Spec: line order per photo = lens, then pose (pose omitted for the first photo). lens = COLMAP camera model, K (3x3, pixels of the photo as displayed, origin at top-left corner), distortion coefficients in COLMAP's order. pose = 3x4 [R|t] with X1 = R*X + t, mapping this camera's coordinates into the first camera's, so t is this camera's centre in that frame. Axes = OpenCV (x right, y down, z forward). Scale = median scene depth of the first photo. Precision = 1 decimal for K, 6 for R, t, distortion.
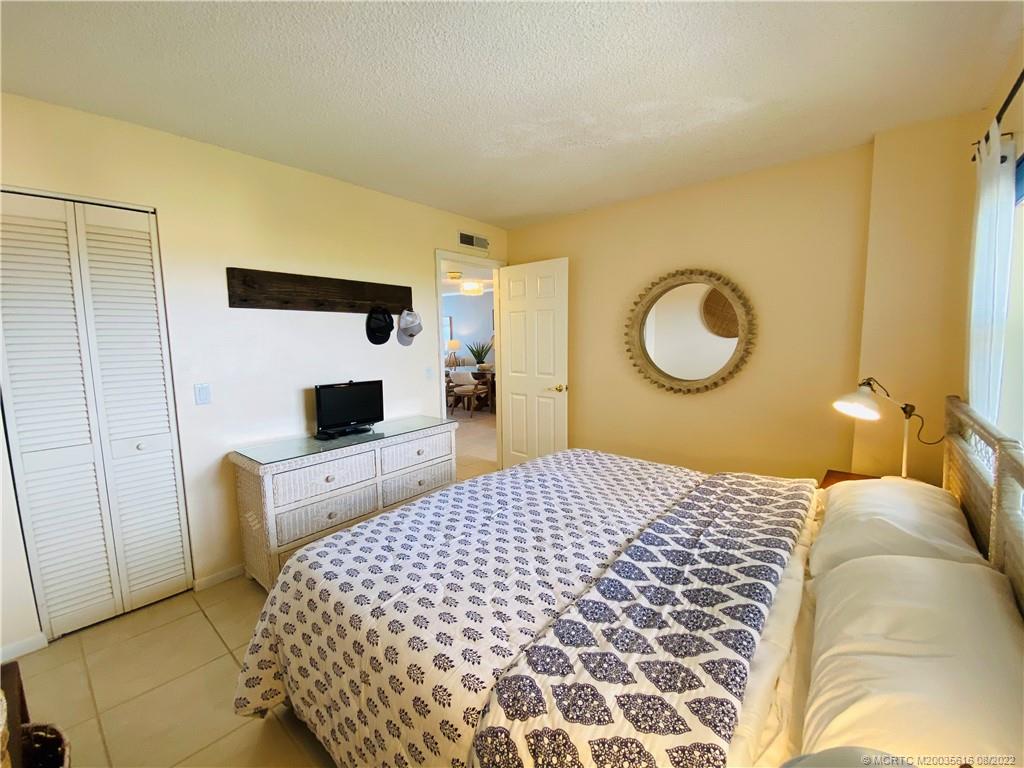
lens RADIAL K [[411.9, 0, 509.4], [0, 411.9, 383.0], [0, 0, 1]] dist [0.001490, -0.010563]
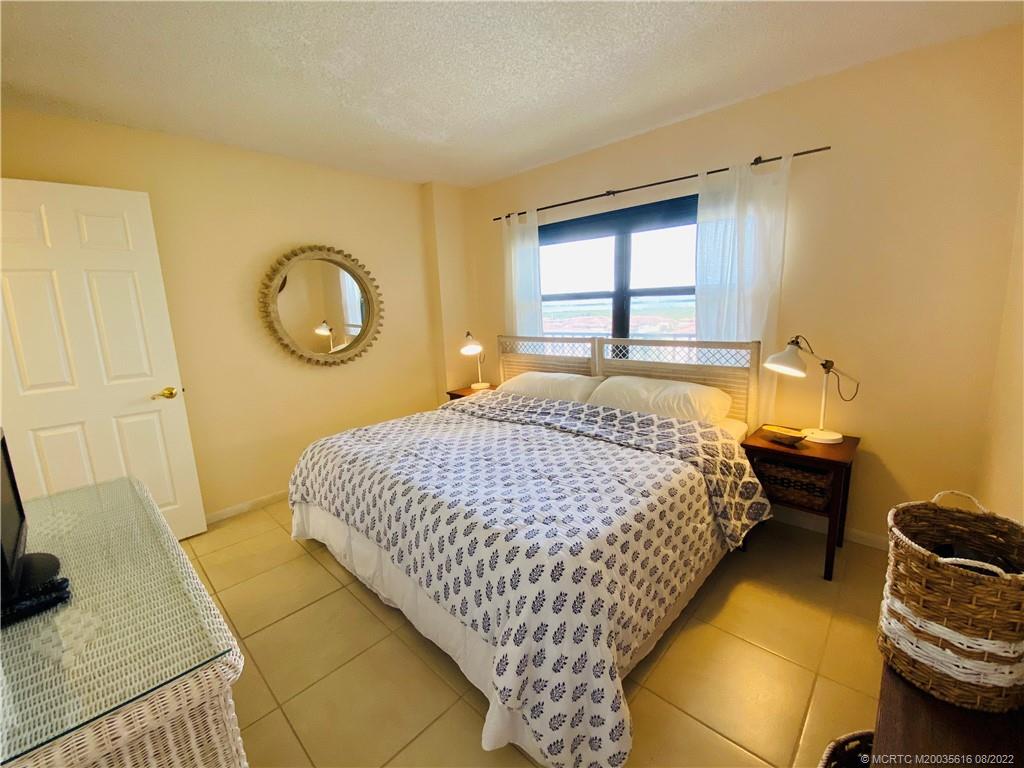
lens RADIAL K [[412.2, 0, 510.3], [0, 412.2, 383.4], [0, 0, 1]] dist [0.025339, -0.023279]
pose [[0.055012, -0.171071, 0.983722, -0.854636], [0.147955, 0.975734, 0.161408, -0.048561], [-0.987463, 0.136667, 0.078988, 0.670191]]
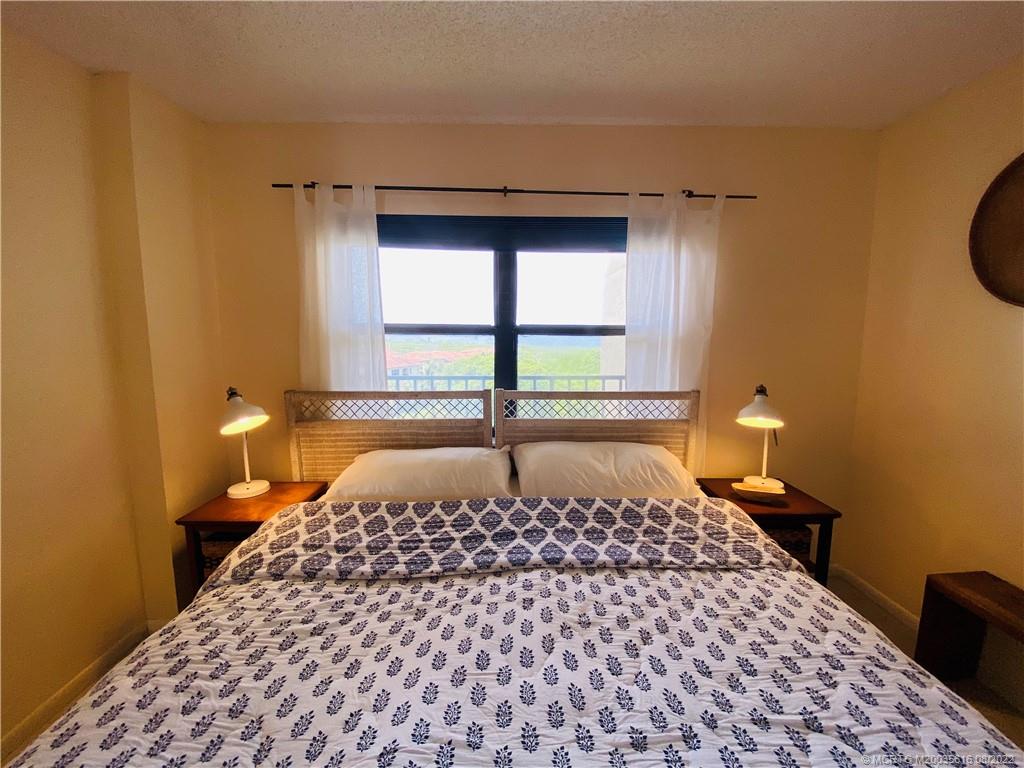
lens RADIAL K [[412.2, 0, 510.3], [0, 412.2, 383.4], [0, 0, 1]] dist [0.025339, -0.023279]
pose [[-0.655932, -0.078774, 0.750698, -0.180215], [0.092615, 0.978626, 0.183615, -0.122402], [-0.749117, 0.189964, -0.634616, 1.054057]]
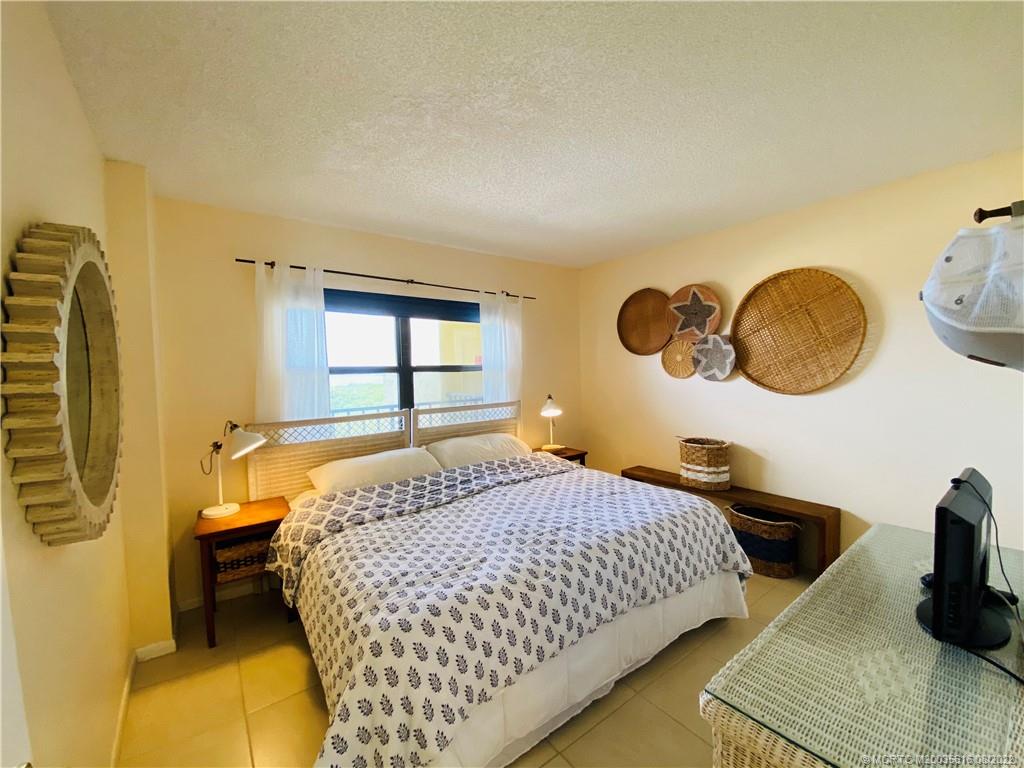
lens RADIAL K [[412.2, 0, 510.3], [0, 412.2, 383.4], [0, 0, 1]] dist [0.025339, -0.023279]
pose [[-0.972699, 0.028875, 0.230265, -0.105186], [0.063883, 0.987210, 0.146067, -0.214025], [-0.223103, 0.156790, -0.962103, 1.784792]]
